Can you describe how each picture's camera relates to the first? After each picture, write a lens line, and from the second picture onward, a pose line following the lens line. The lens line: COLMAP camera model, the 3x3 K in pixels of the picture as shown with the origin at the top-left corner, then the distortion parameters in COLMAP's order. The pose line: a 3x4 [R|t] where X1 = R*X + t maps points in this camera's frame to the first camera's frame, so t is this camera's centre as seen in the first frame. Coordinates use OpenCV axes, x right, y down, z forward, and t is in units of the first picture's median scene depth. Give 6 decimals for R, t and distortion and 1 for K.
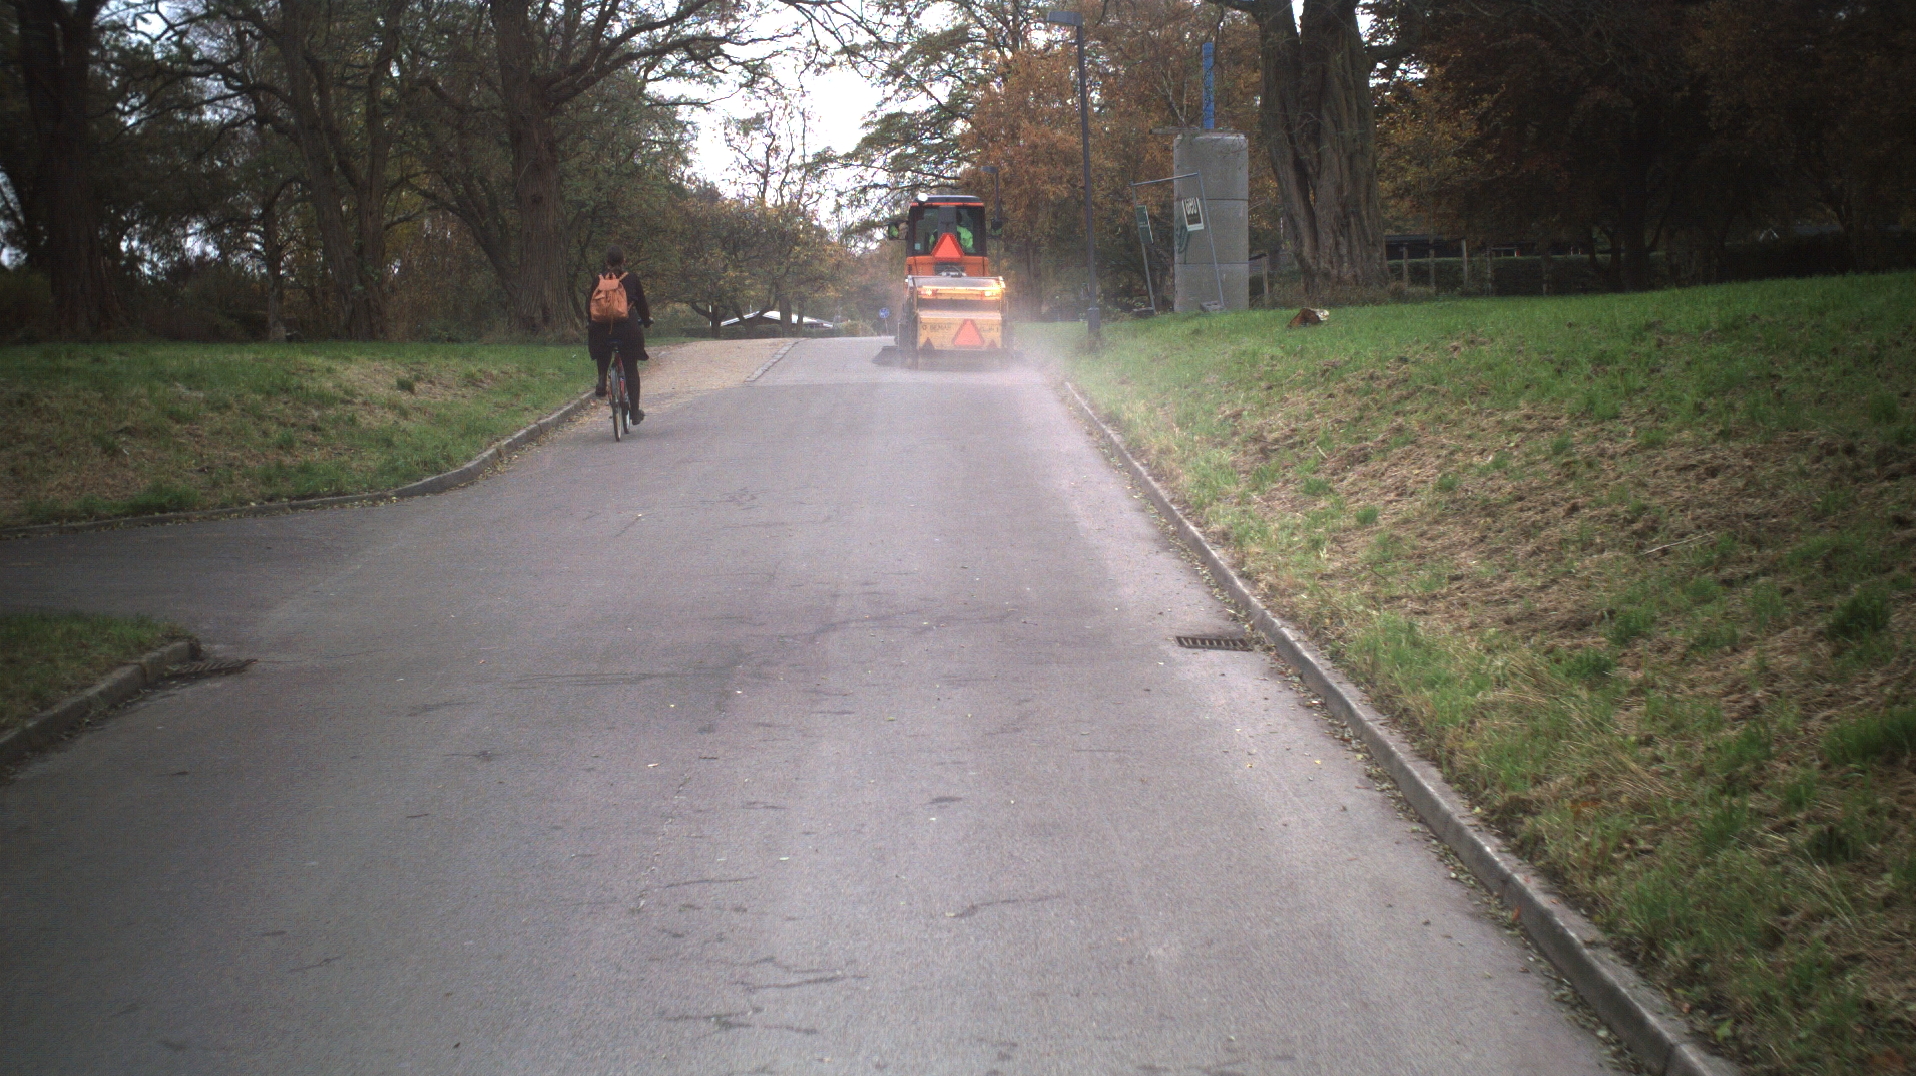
lens RADIAL K [[3651.7, 0, 958.0], [0, 3651.7, 538.0], [0, 0, 1]] dist [-0.281273, 0.164532]
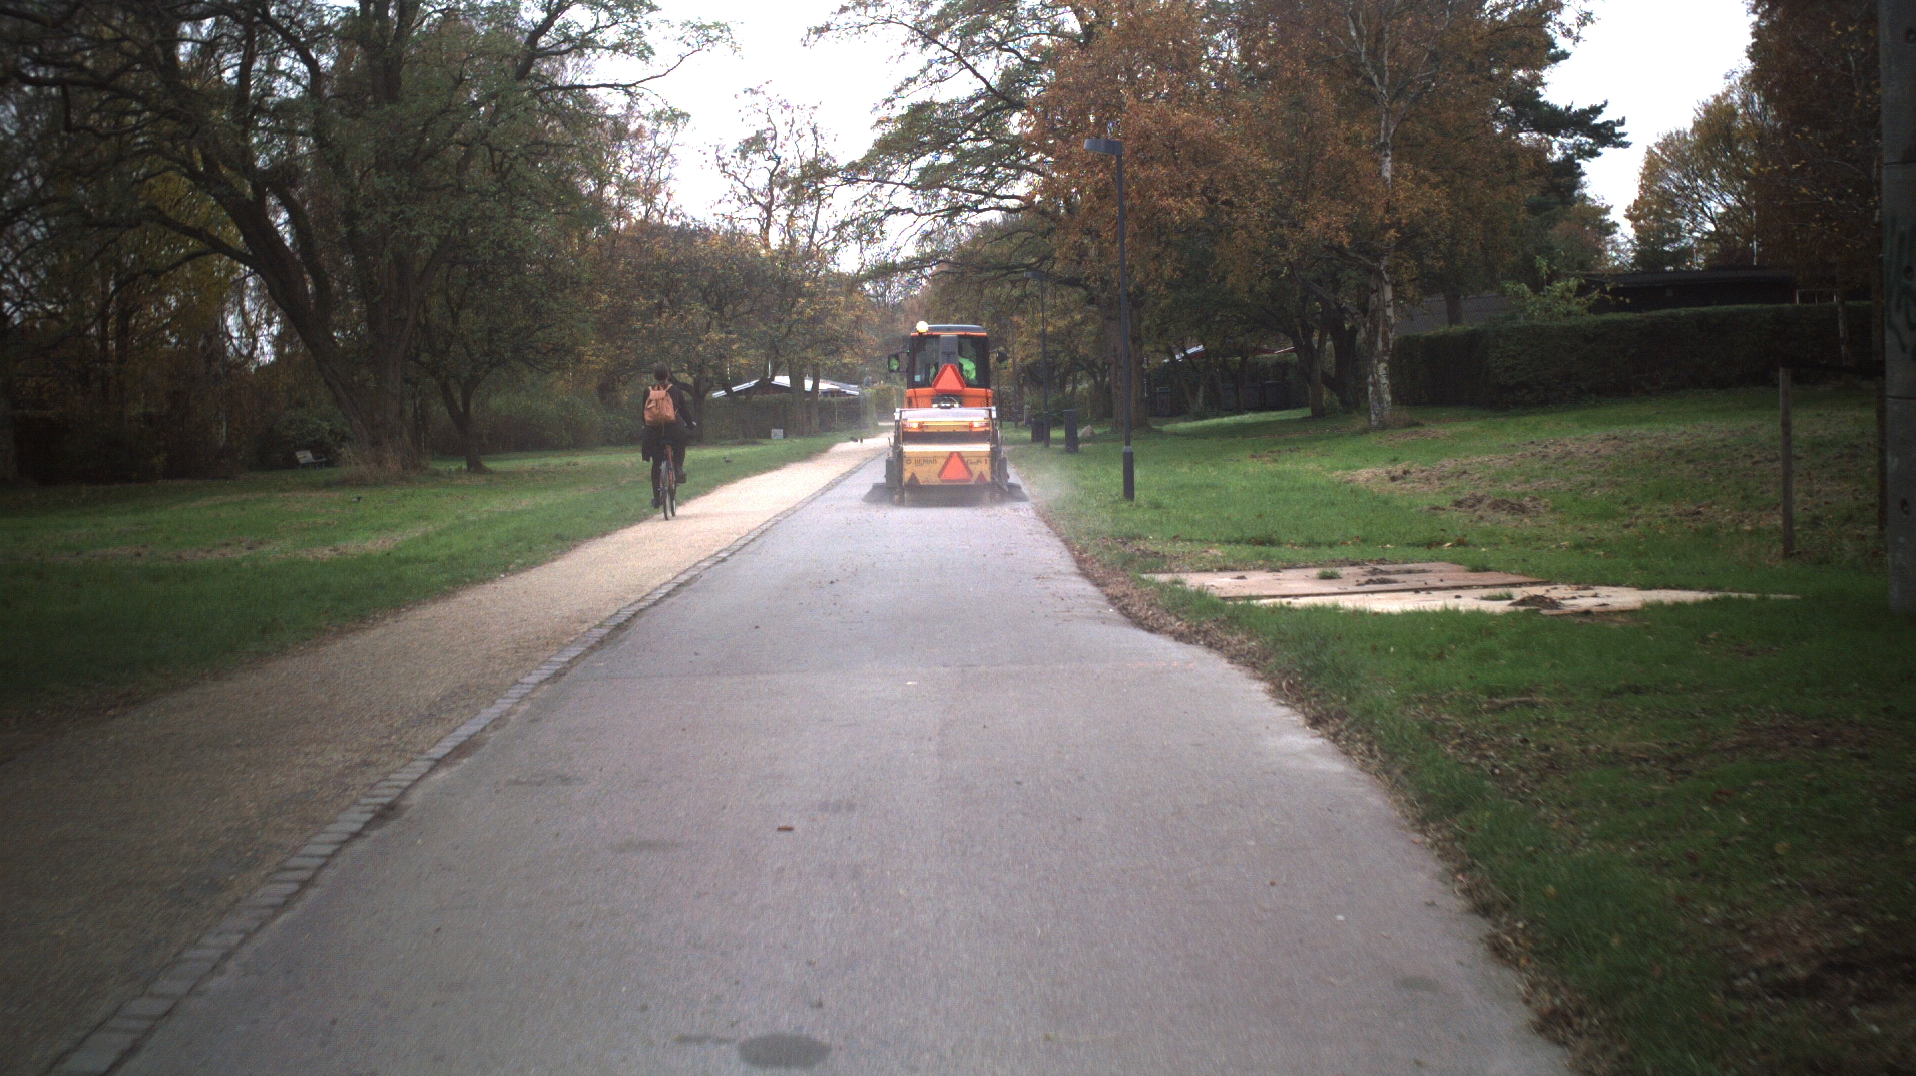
lens RADIAL K [[3651.7, 0, 958.0], [0, 3651.7, 538.0], [0, 0, 1]] dist [-0.281273, 0.164532]
pose [[0.999800, -0.014612, -0.013627, -0.002702], [0.014451, 0.999826, -0.011777, -0.027863], [0.013797, 0.011578, 0.999838, 0.325667]]
